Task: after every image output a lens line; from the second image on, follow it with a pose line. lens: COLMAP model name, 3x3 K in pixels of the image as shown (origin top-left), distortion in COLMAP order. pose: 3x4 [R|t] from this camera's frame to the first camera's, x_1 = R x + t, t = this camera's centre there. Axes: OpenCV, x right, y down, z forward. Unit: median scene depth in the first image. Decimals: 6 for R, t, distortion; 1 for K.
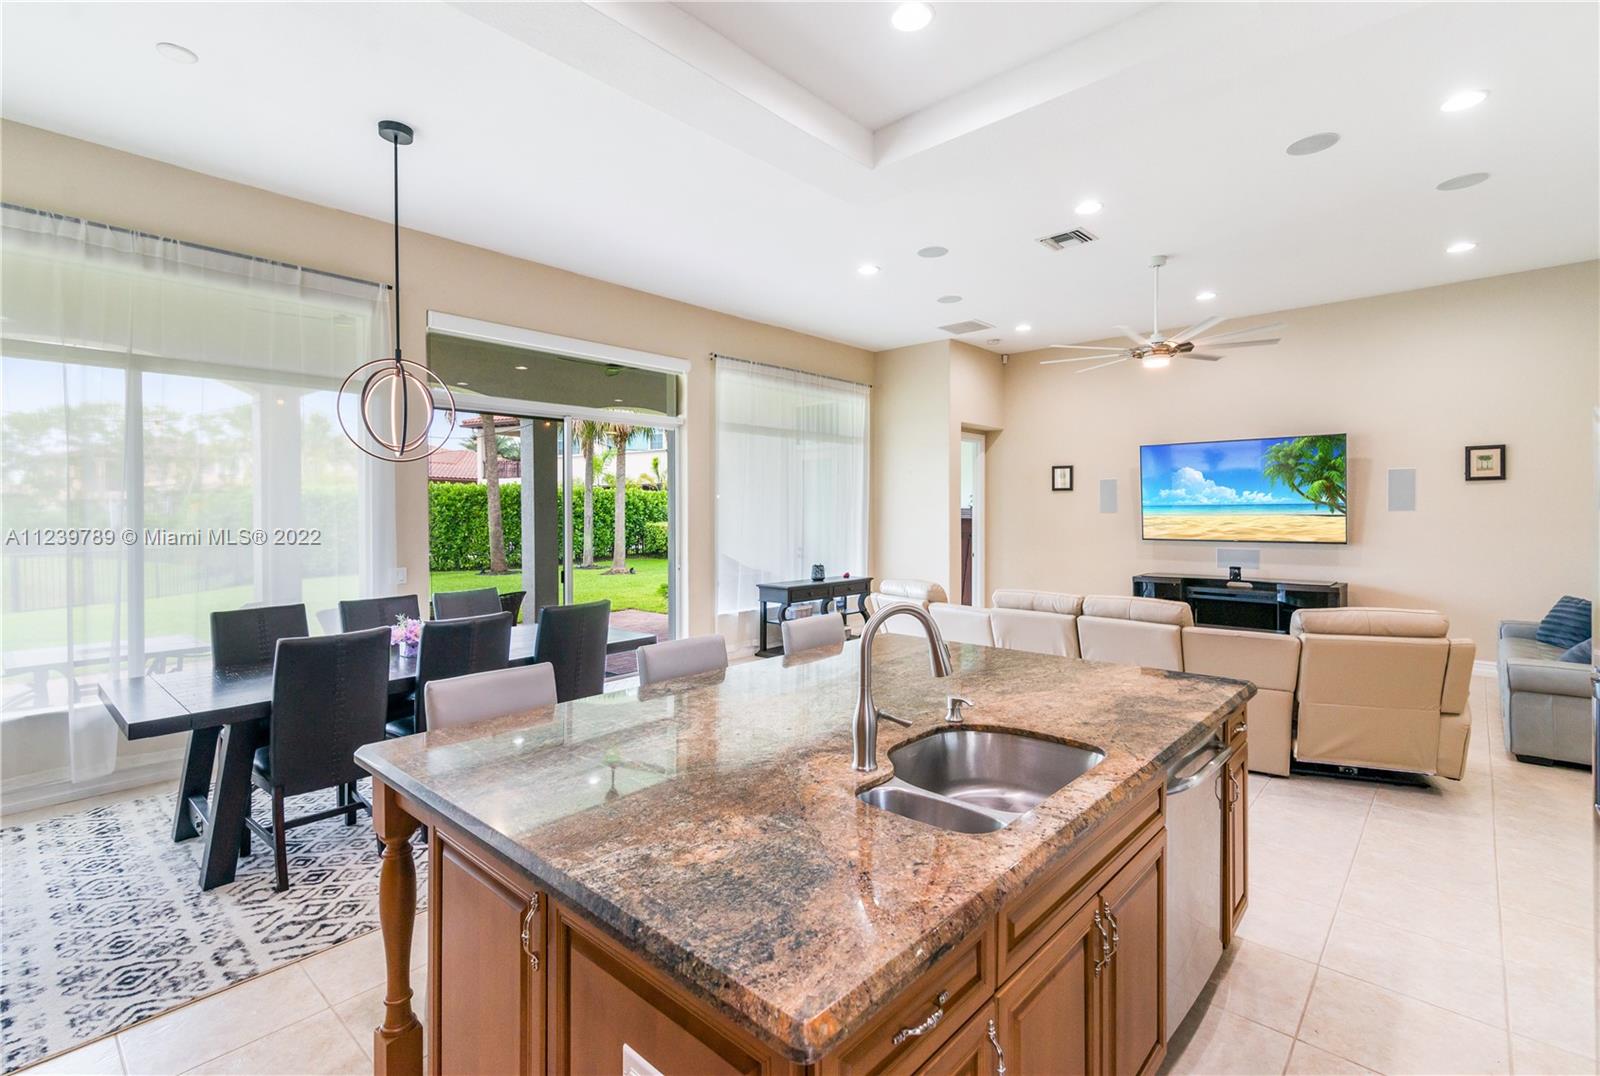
lens RADIAL K [[729.8, 0, 797.5], [0, 729.8, 535.4], [0, 0, 1]] dist [0.015668, -0.000132]
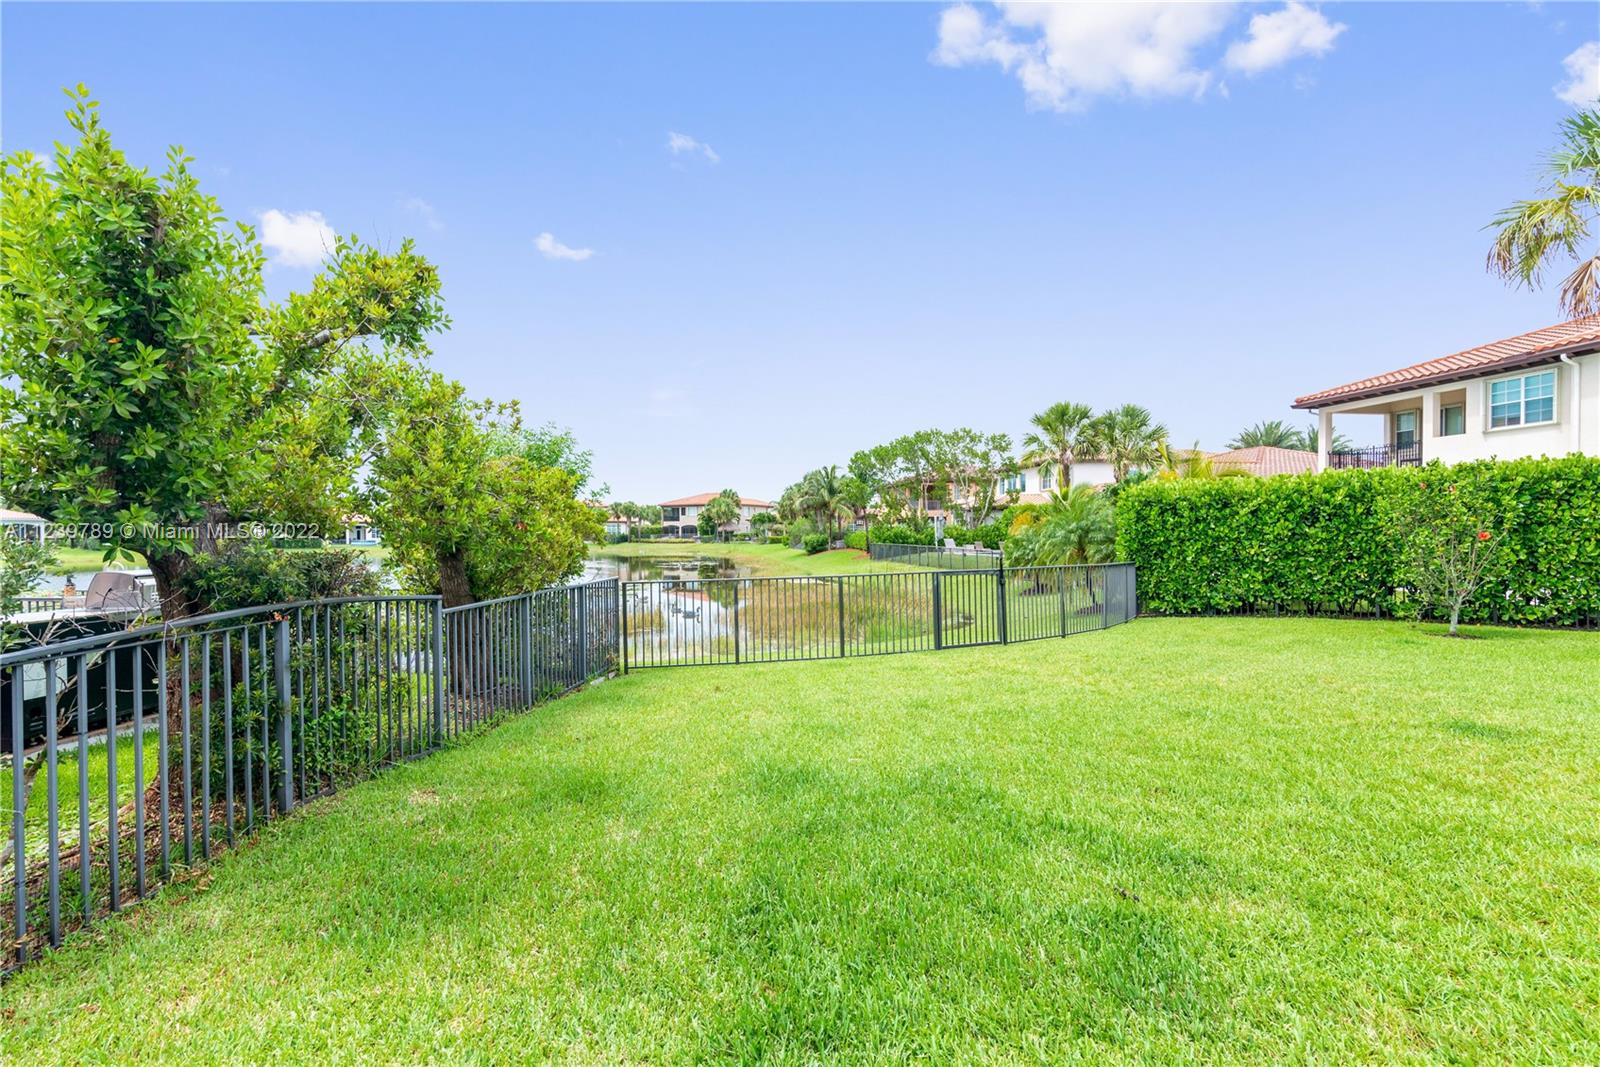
lens RADIAL K [[729.8, 0, 786.7], [0, 729.8, 535.5], [0, 0, 1]] dist [0.015668, -0.000132]
pose [[0.612843, 0.002430, -0.790201, -0.320521], [-0.019530, 0.999736, -0.012073, 0.000193], [0.789963, 0.022831, 0.612729, 0.236558]]
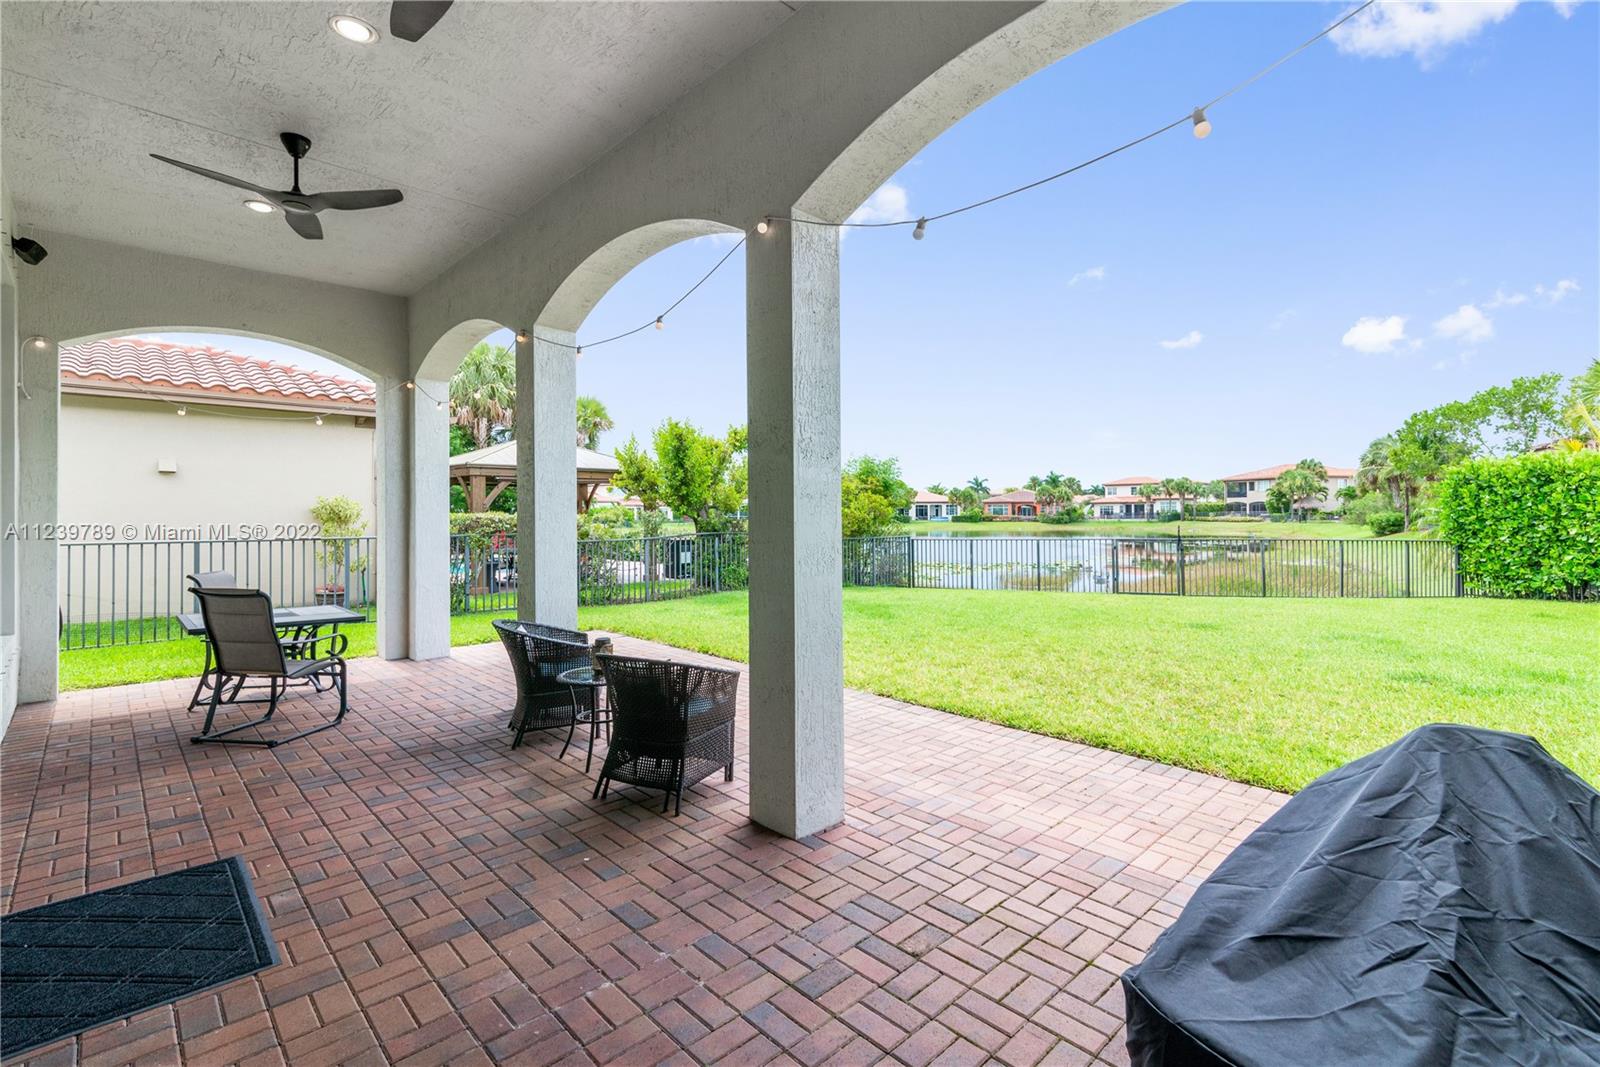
lens RADIAL K [[729.8, 0, 799.0], [0, 729.8, 510.5], [0, 0, 1]] dist [0.015668, -0.000132]
pose [[-0.076295, -0.000274, -0.997085, 0.010828], [-0.024136, 0.999707, 0.001572, -0.003836], [0.996793, 0.024185, -0.076279, 0.345296]]
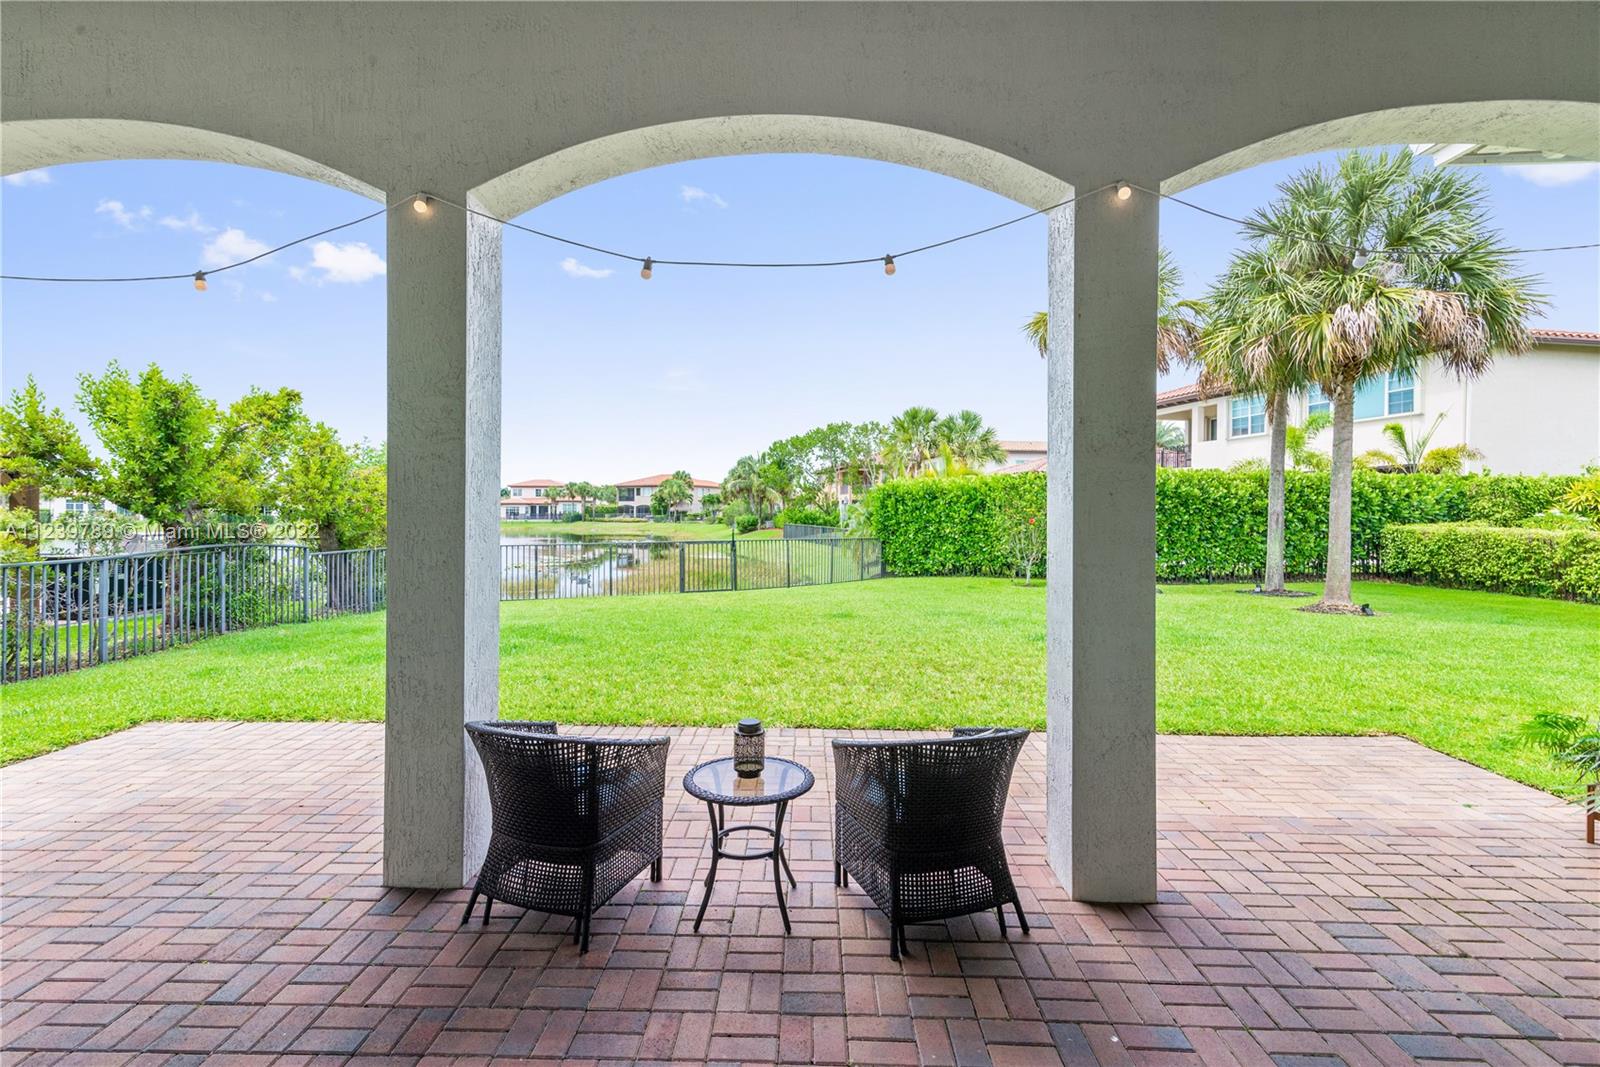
lens RADIAL K [[729.8, 0, 794.6], [0, 729.8, 505.1], [0, 0, 1]] dist [0.015668, -0.000132]
pose [[0.652405, -0.002841, -0.757865, -0.063389], [-0.028593, 0.999189, -0.028360, -0.002167], [0.757331, 0.040172, 0.651795, 0.224761]]
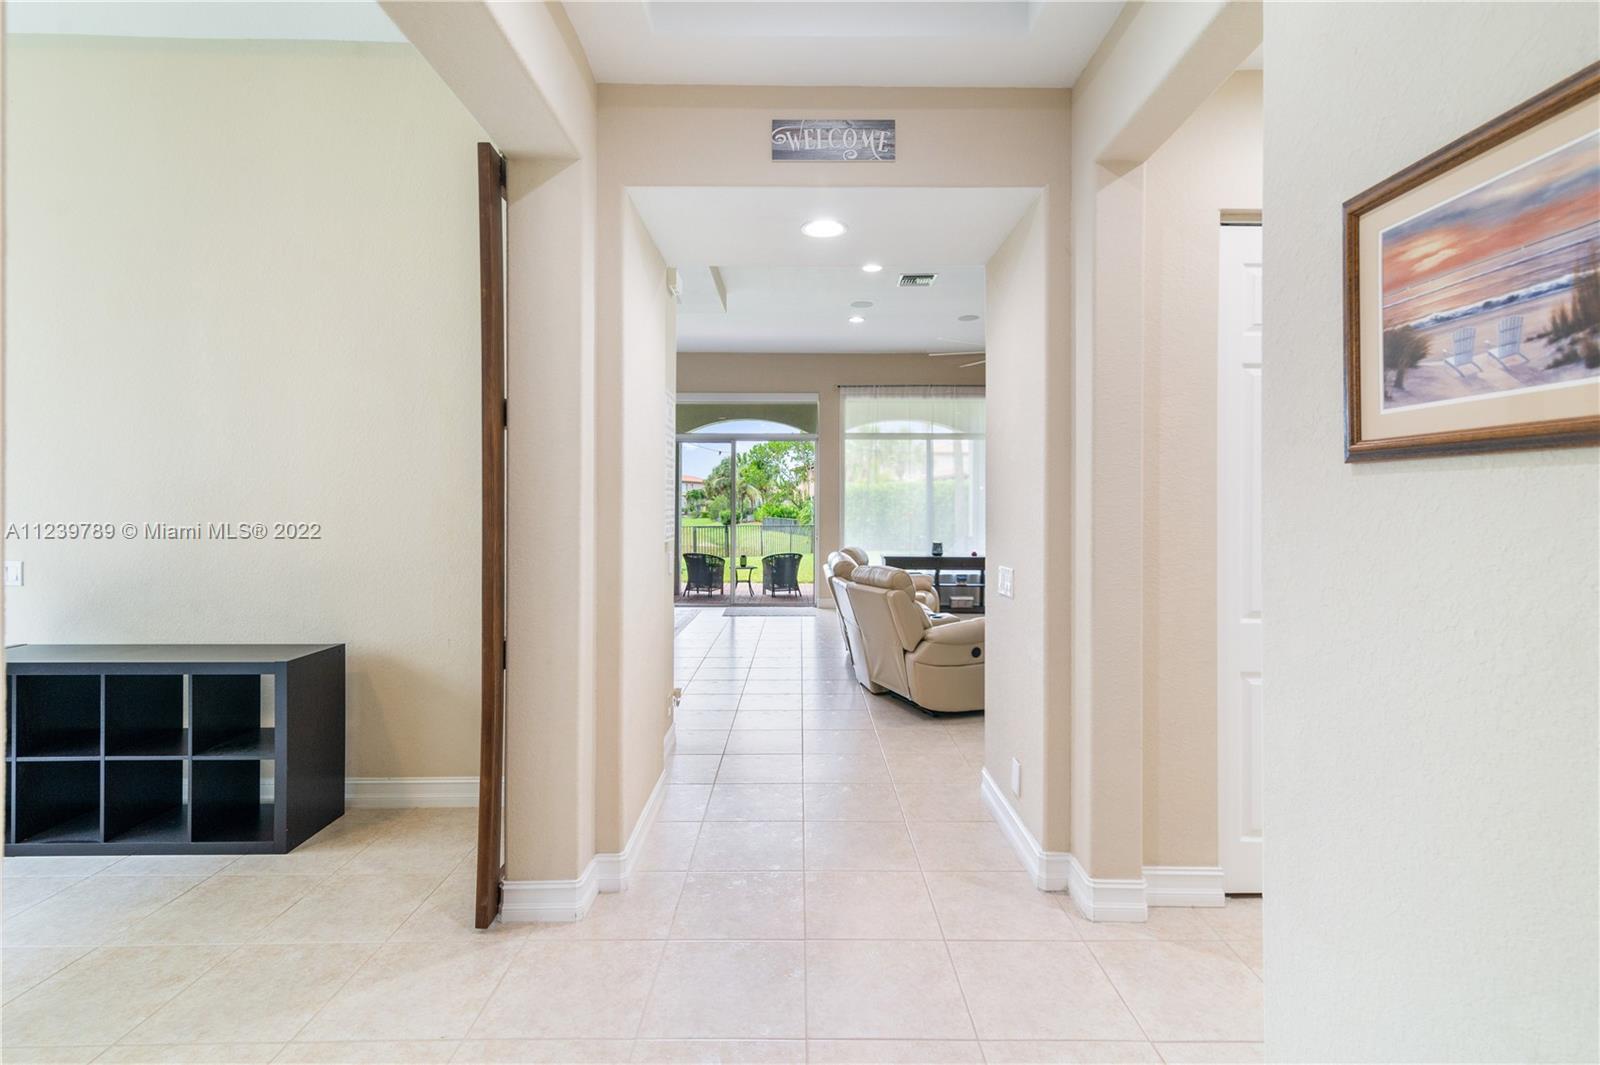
lens RADIAL K [[729.8, 0, 806.8], [0, 729.8, 525.4], [0, 0, 1]] dist [0.015668, -0.000132]
pose [[0.683822, 0.022889, -0.729290, 0.217339], [-0.027109, 0.999615, 0.005955, 0.002864], [0.729145, 0.015699, 0.684179, 0.001901]]
